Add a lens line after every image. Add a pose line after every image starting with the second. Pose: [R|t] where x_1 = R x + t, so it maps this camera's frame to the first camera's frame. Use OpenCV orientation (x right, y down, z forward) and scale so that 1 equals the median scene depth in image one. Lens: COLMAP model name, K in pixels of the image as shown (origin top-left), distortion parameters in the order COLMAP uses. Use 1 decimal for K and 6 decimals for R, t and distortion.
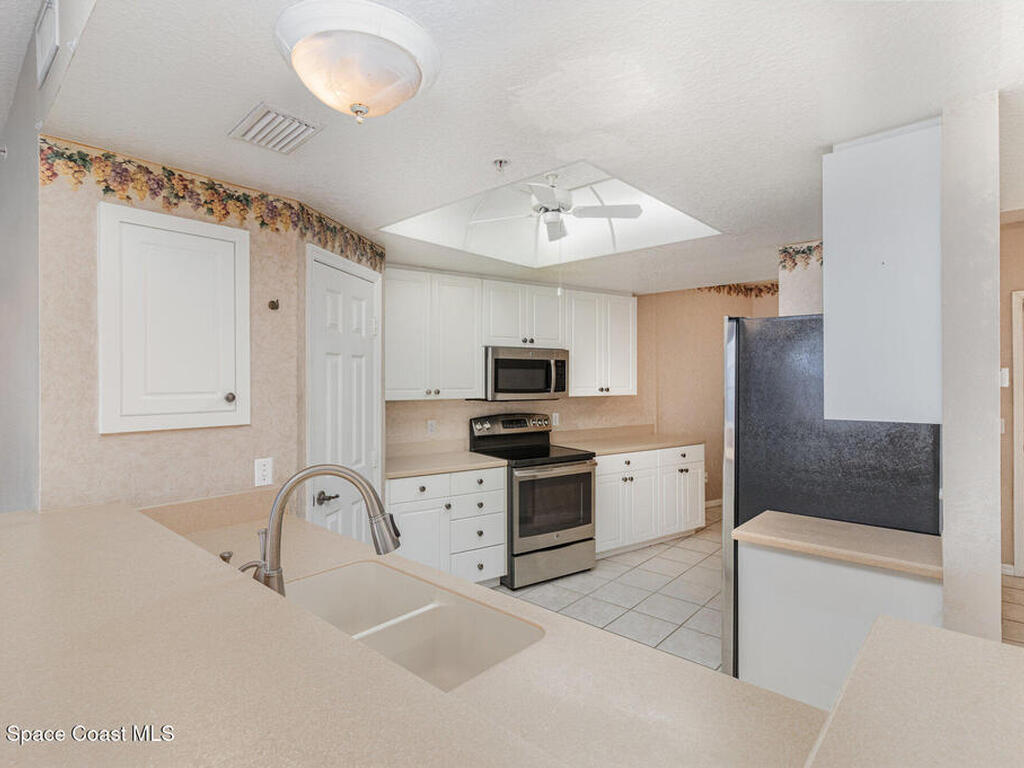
lens RADIAL K [[561.6, 0, 511.3], [0, 561.6, 387.2], [0, 0, 1]] dist [0.005093, 0.000196]
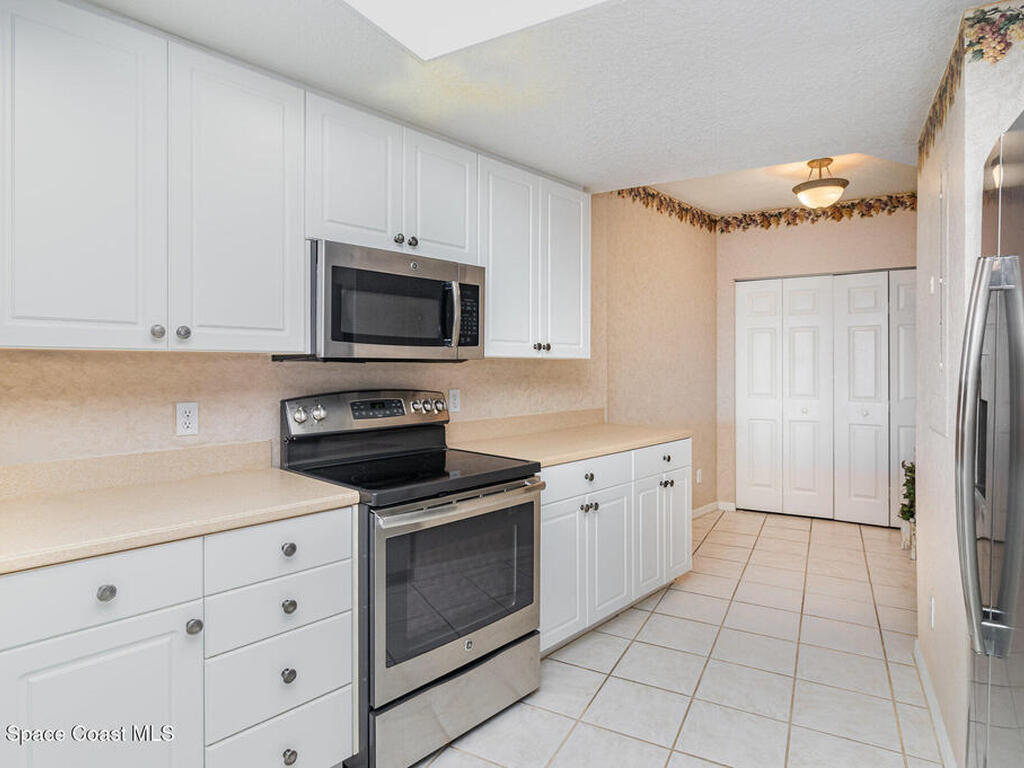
lens RADIAL K [[647.3, 0, 516.7], [0, 647.3, 377.2], [0, 0, 1]] dist [0.007647, 0.000782]
pose [[0.979369, -0.002405, 0.202065, 0.009932], [0.000034, 0.999931, 0.011737, 0.031085], [-0.202079, -0.011488, 0.979302, 0.423963]]
